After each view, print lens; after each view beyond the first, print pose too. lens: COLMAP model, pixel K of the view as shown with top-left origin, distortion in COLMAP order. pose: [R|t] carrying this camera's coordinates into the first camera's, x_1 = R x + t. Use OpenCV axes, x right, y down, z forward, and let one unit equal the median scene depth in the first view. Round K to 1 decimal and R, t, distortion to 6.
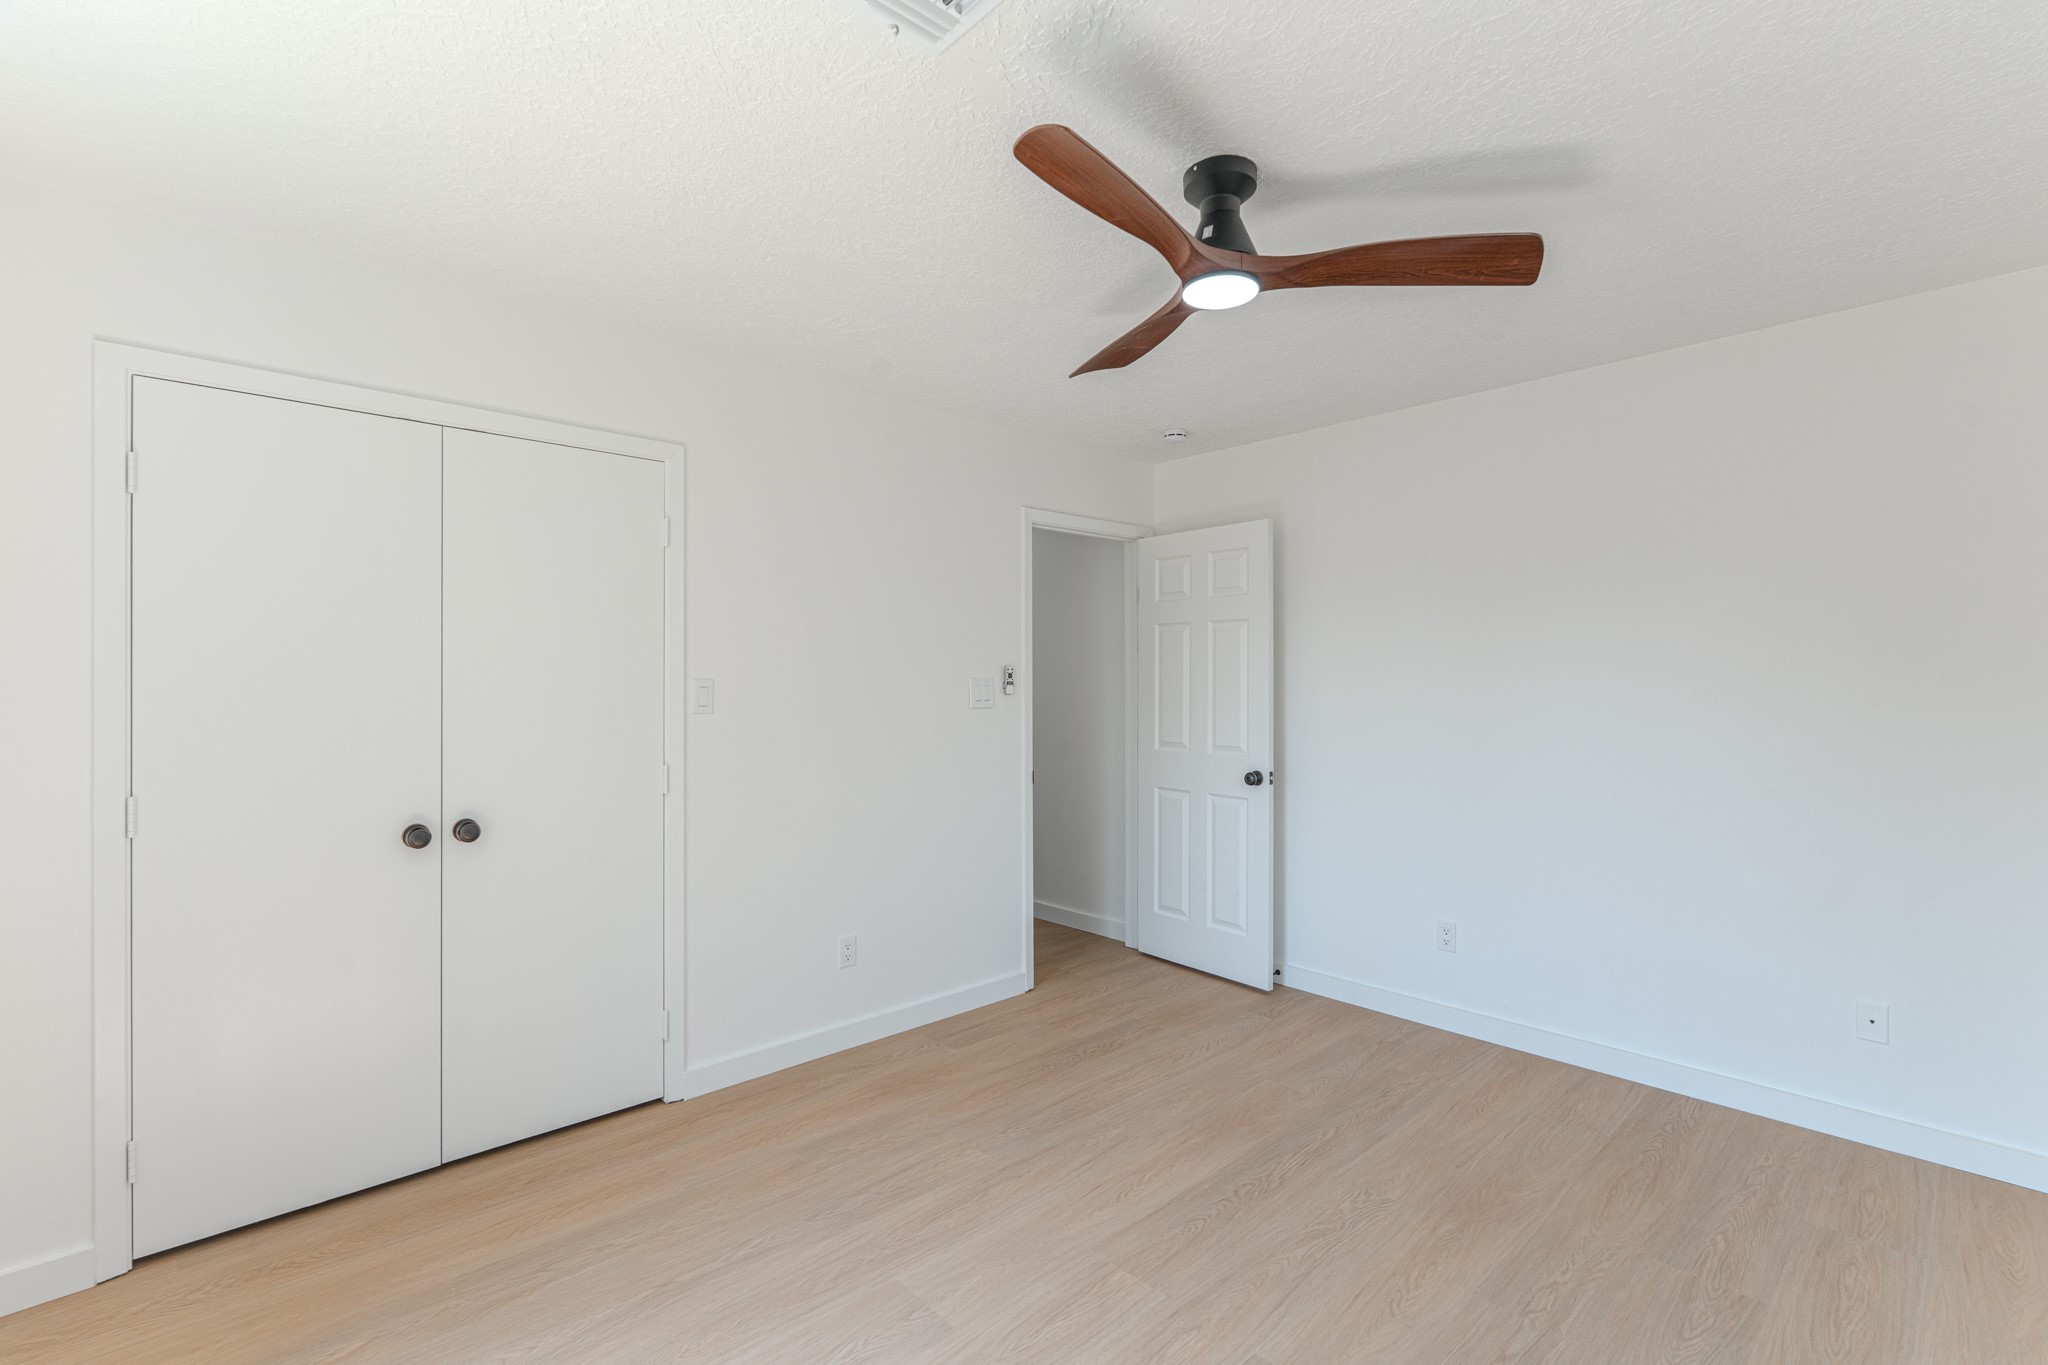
lens RADIAL K [[907.3, 0, 1021.2], [0, 907.3, 676.9], [0, 0, 1]] dist [0.001092, -0.013885]
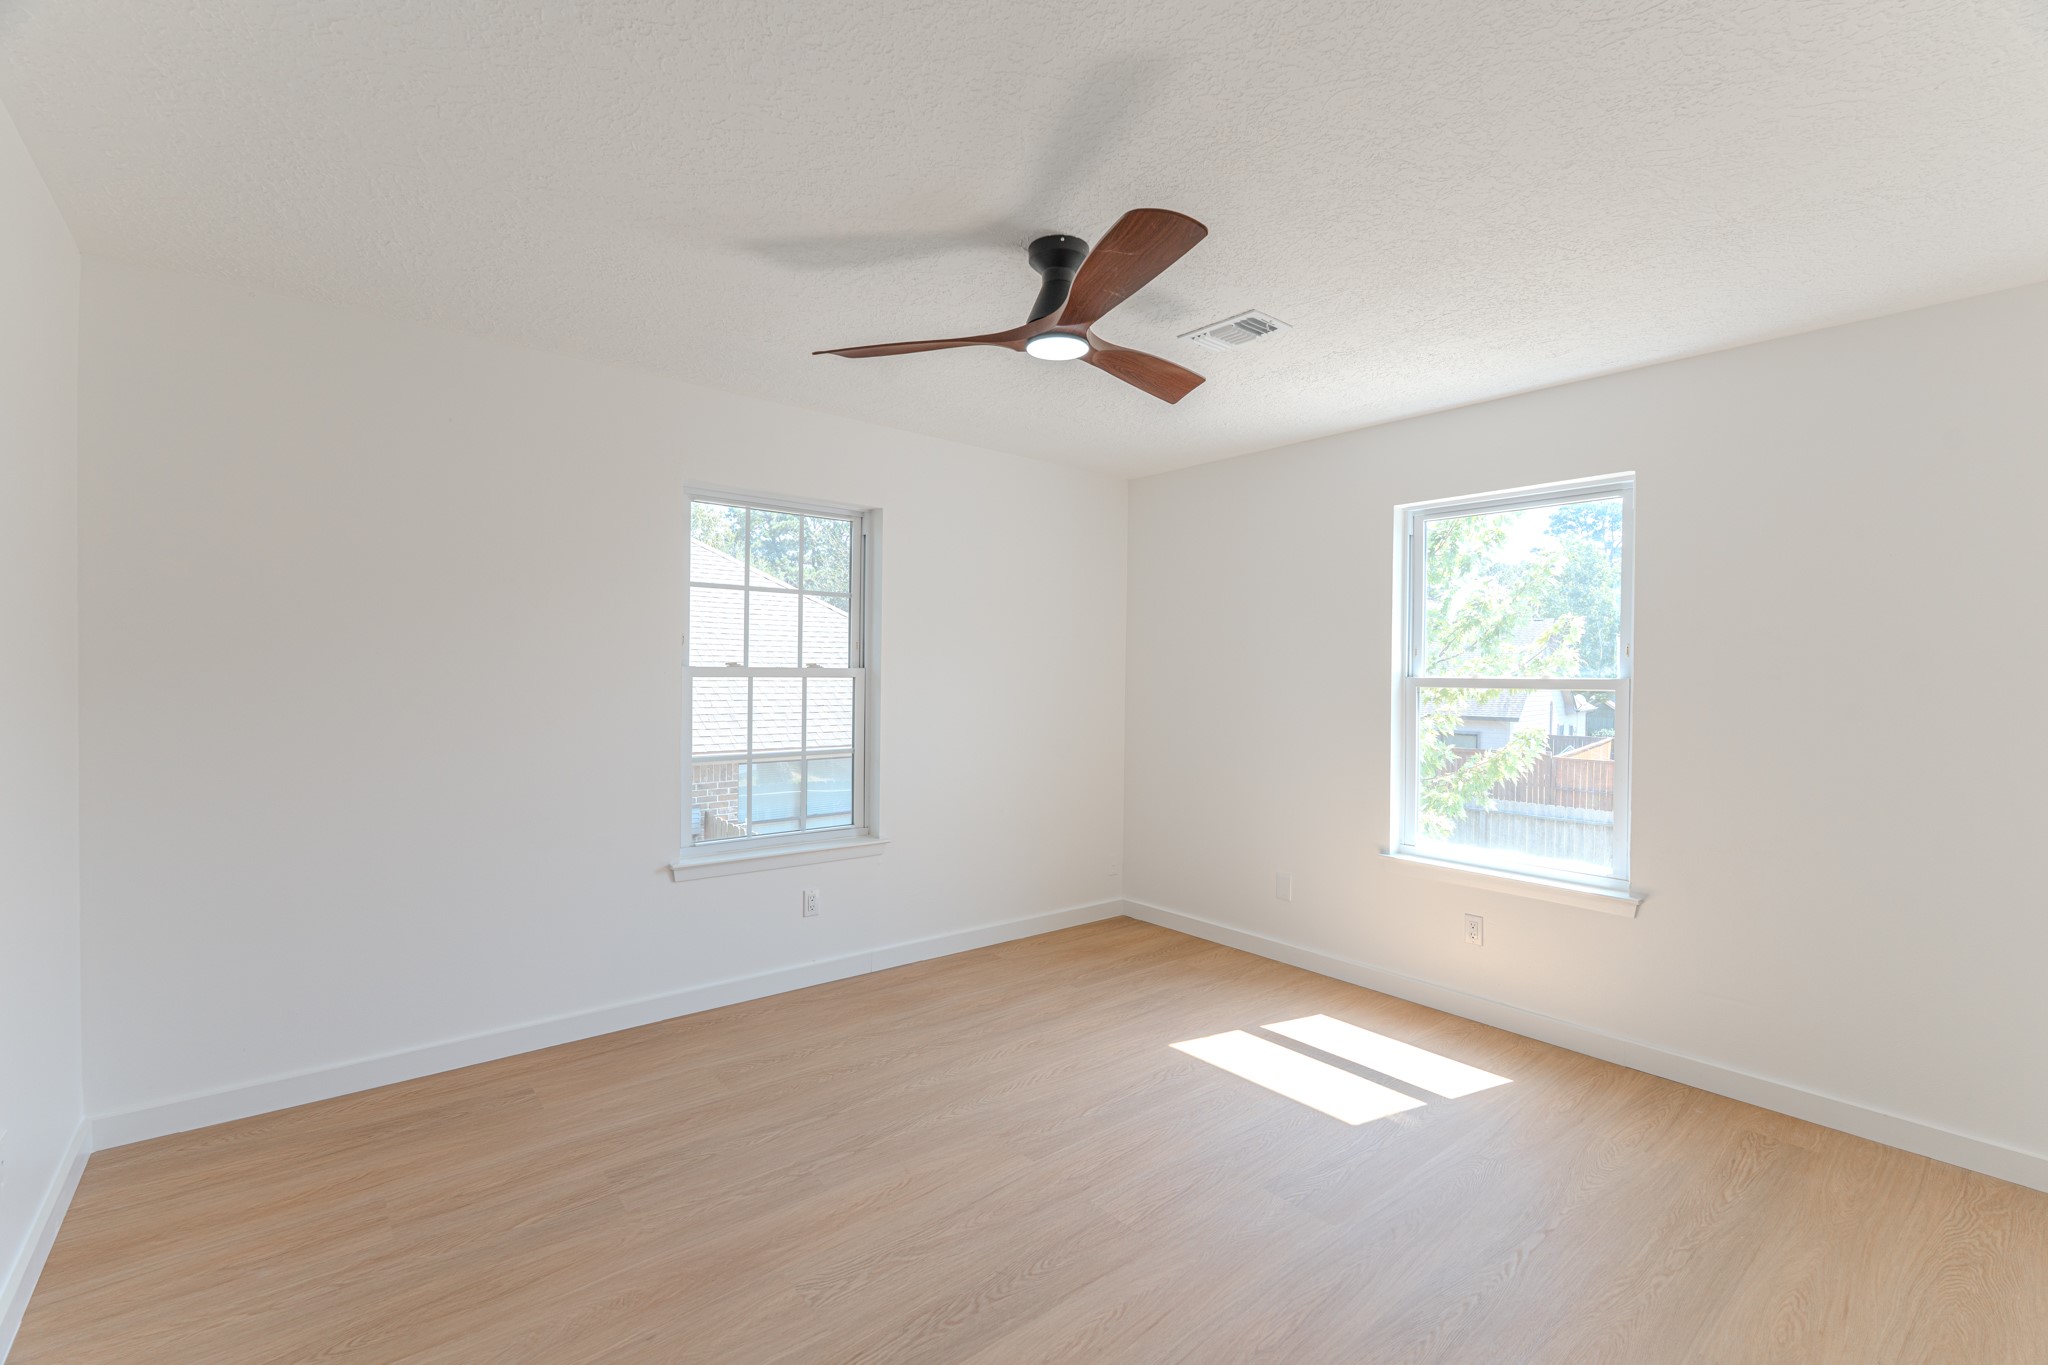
lens RADIAL K [[907.3, 0, 1021.2], [0, 907.3, 676.9], [0, 0, 1]] dist [0.001092, -0.013885]
pose [[-0.998322, -0.013336, 0.056344, 0.172807], [-0.012884, 0.999882, 0.008375, 0.001268], [-0.056449, 0.007635, -0.998376, 1.941243]]
